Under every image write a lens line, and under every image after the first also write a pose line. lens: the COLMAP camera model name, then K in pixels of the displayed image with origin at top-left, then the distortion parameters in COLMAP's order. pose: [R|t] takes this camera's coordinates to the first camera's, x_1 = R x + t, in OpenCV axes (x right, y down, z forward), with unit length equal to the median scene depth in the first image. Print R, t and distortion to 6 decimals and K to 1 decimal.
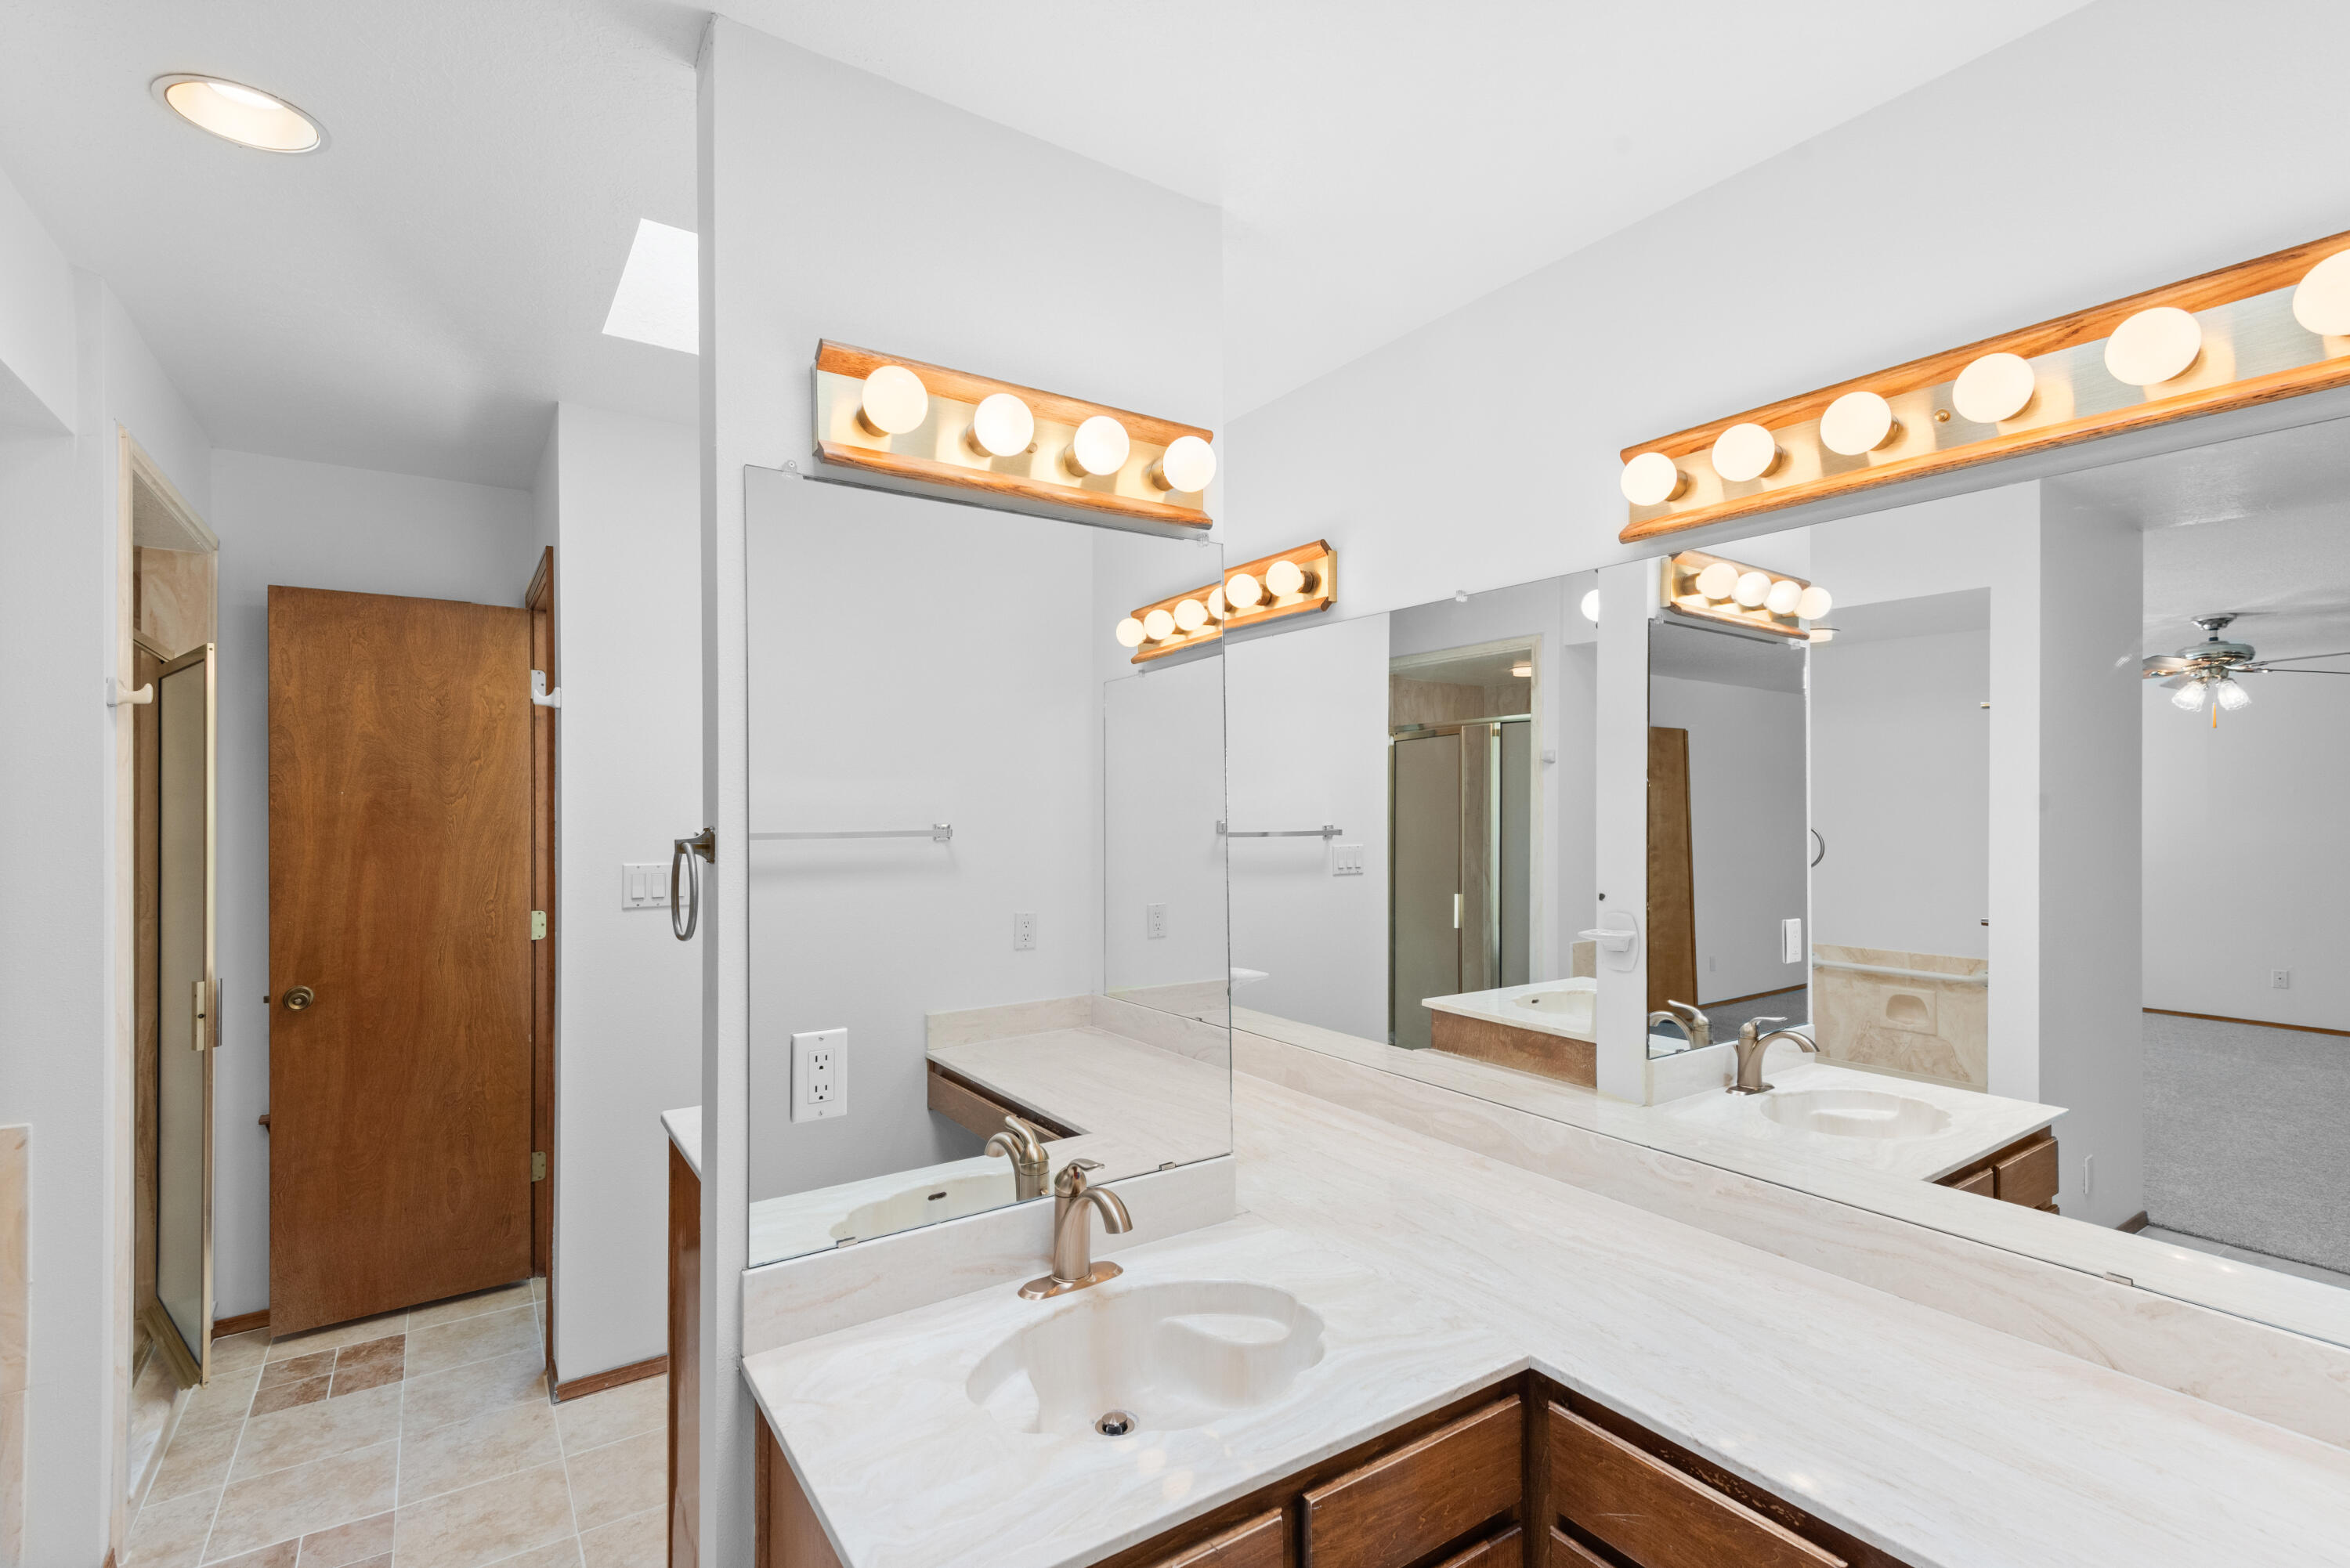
lens RADIAL K [[1064.8, 0, 1175.0], [0, 1064.8, 784.0], [0, 0, 1]] dist [0.028799, -0.010994]
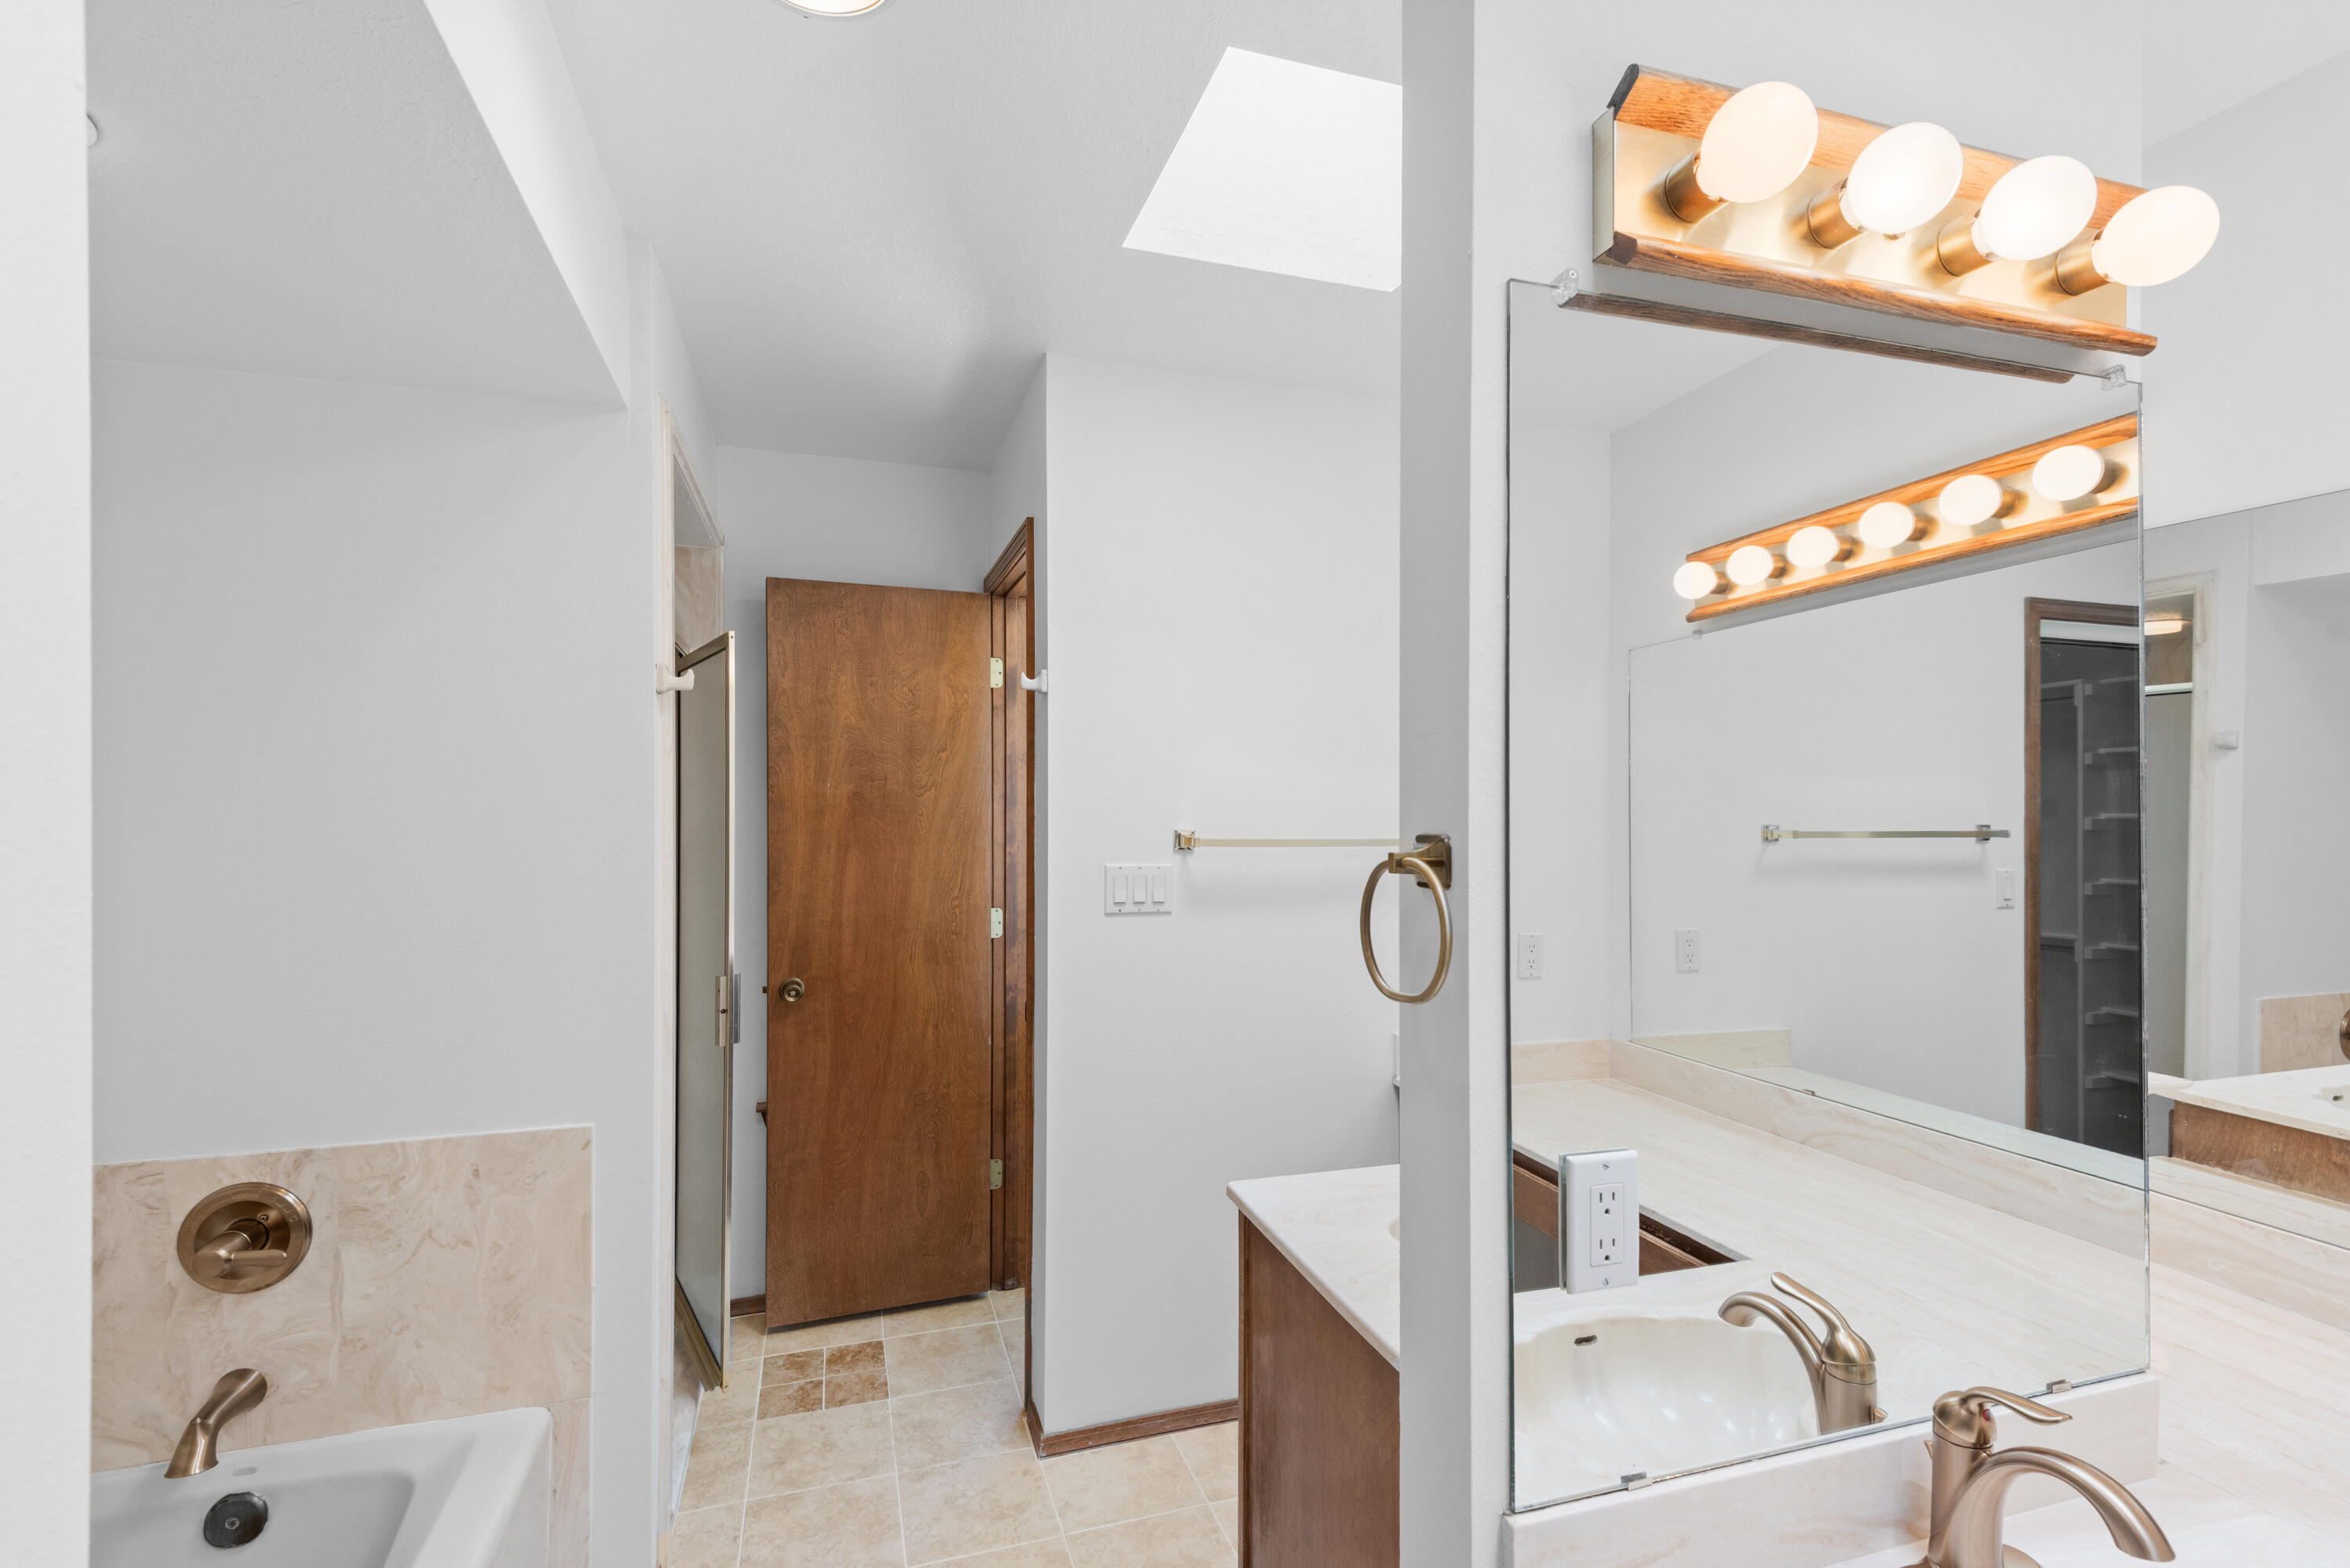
lens RADIAL K [[1064.4, 0, 1181.5], [0, 1064.4, 792.8], [0, 0, 1]] dist [0.084012, -0.059095]
pose [[0.960872, 0.005746, -0.276933, -0.198447], [-0.002254, 0.999914, 0.012927, 0.002064], [0.276984, -0.011797, 0.960802, 0.150007]]
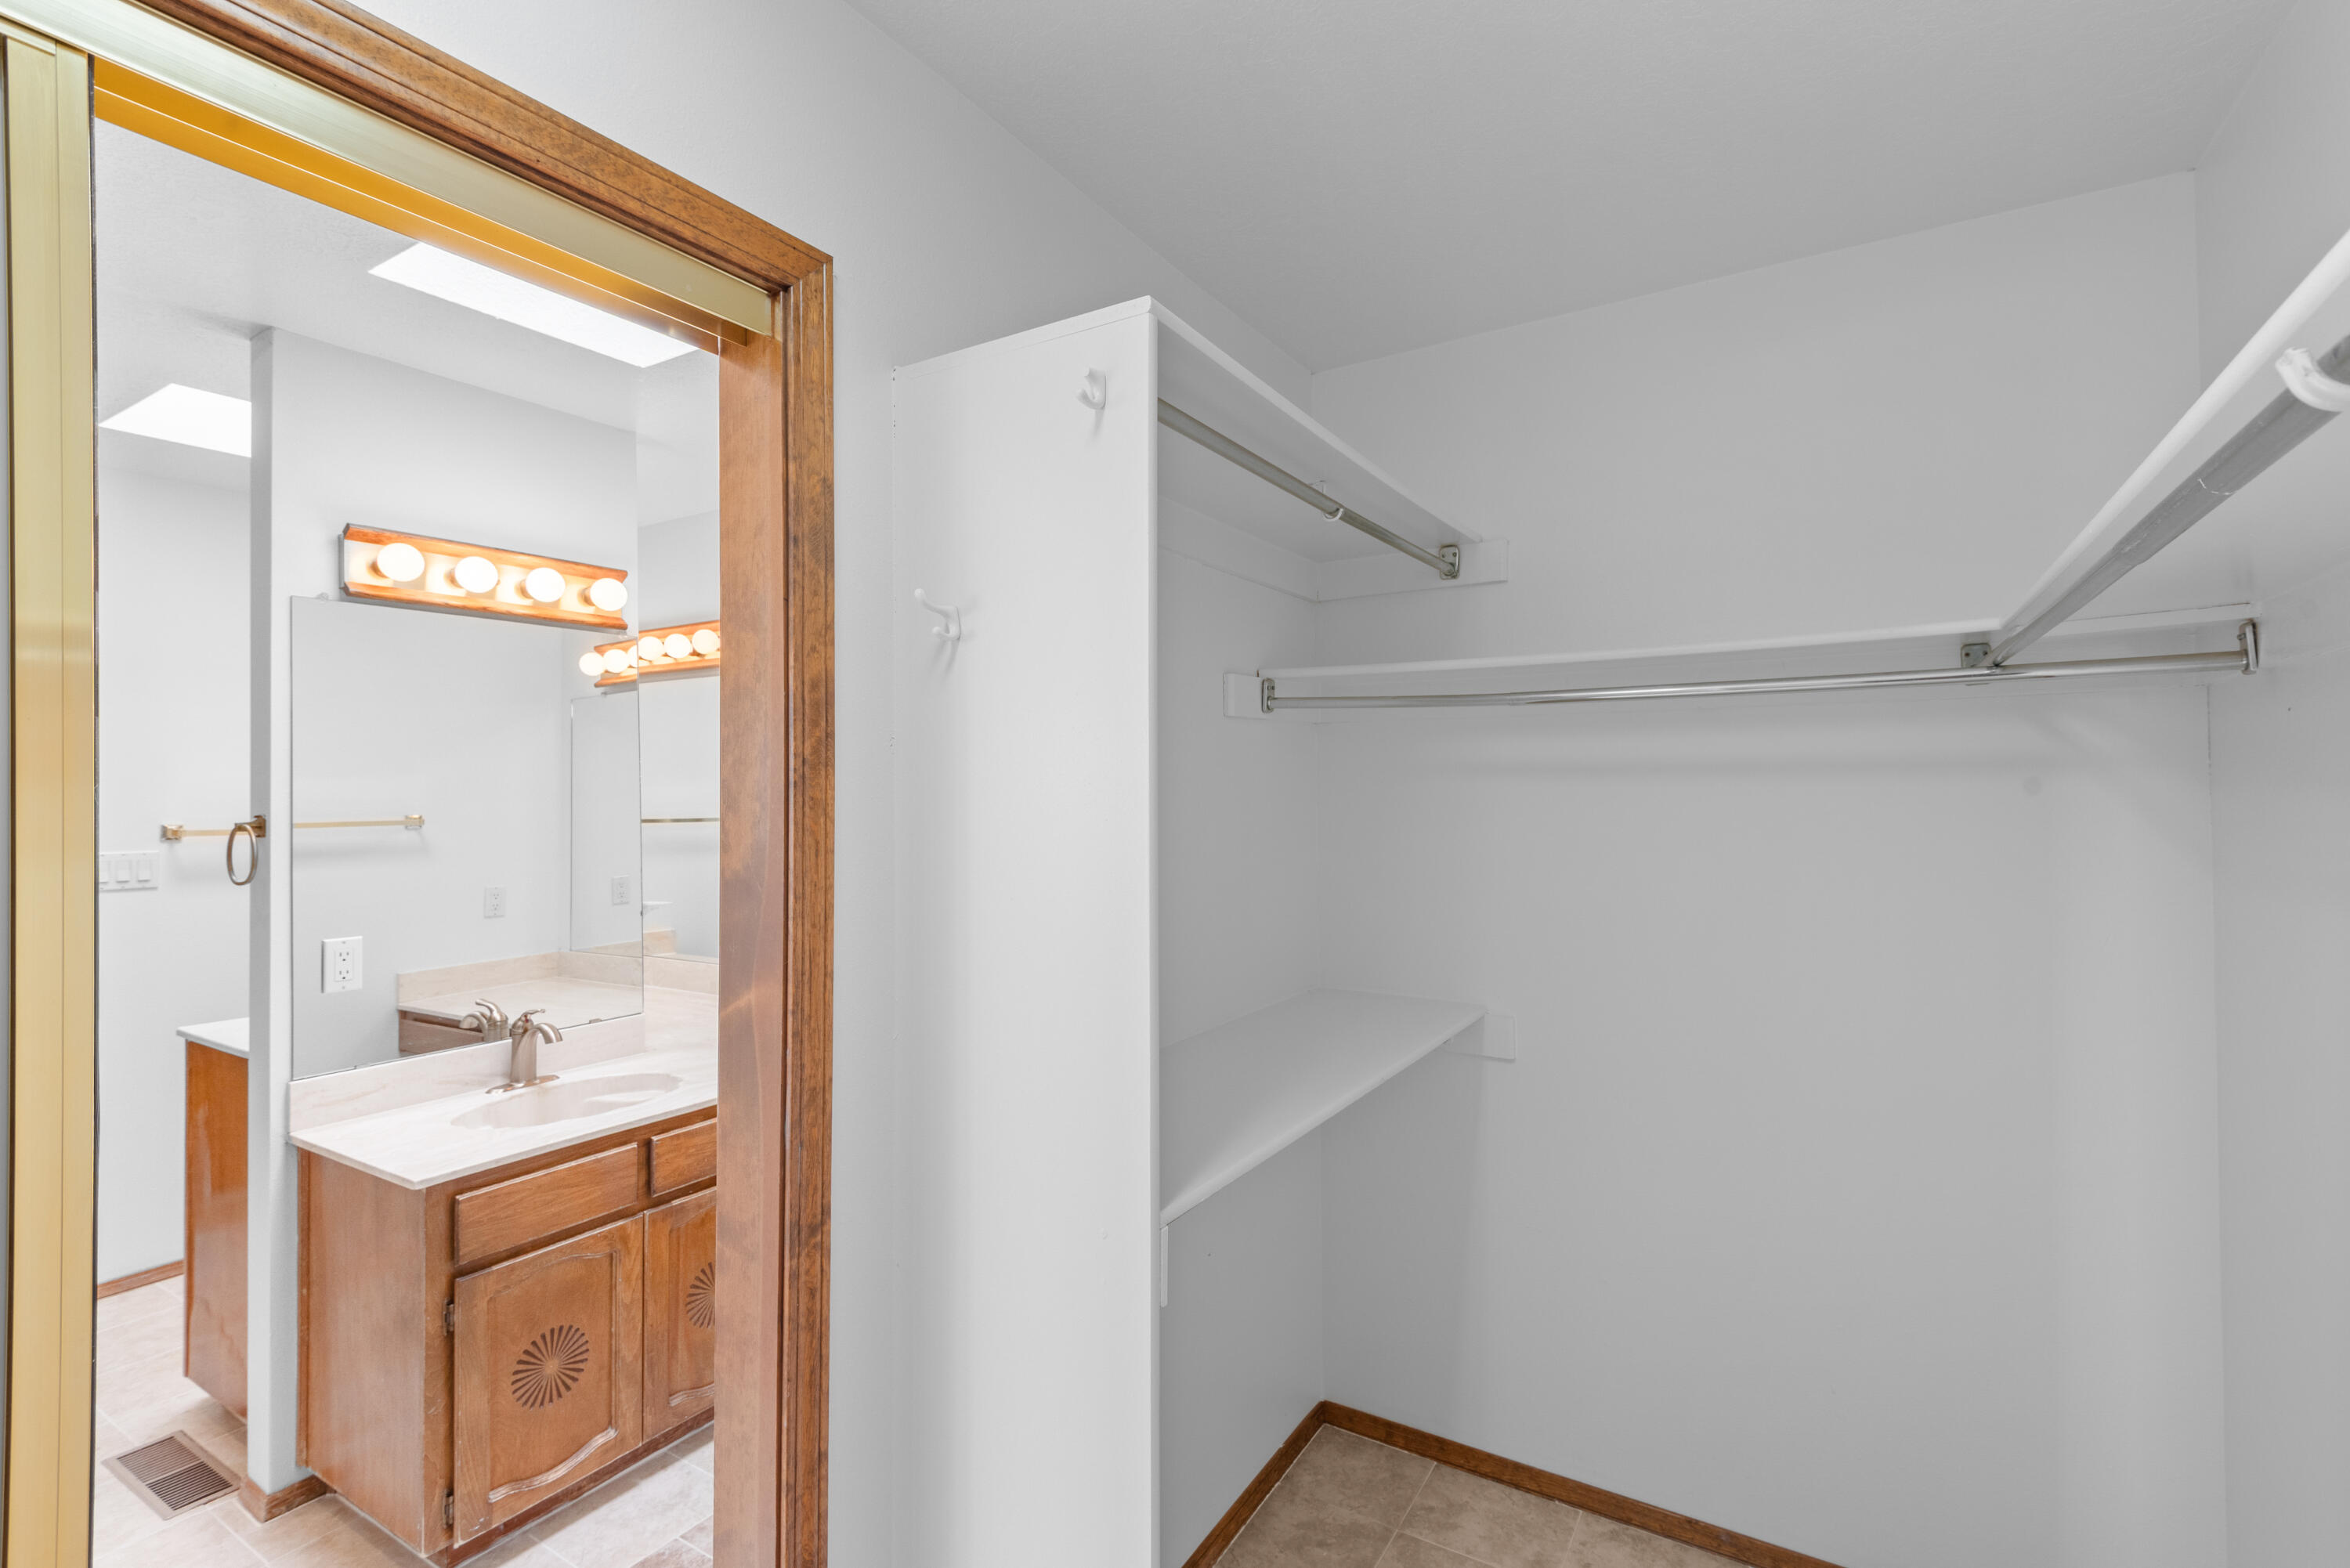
lens RADIAL K [[1061.7, 0, 1180.6], [0, 1061.7, 768.3], [0, 0, 1]] dist [0.030981, -0.021406]
pose [[0.911266, 0.002207, 0.411813, 0.081777], [-0.000489, 0.999991, -0.004277, -0.012278], [-0.411818, 0.003696, 0.911258, -0.523313]]
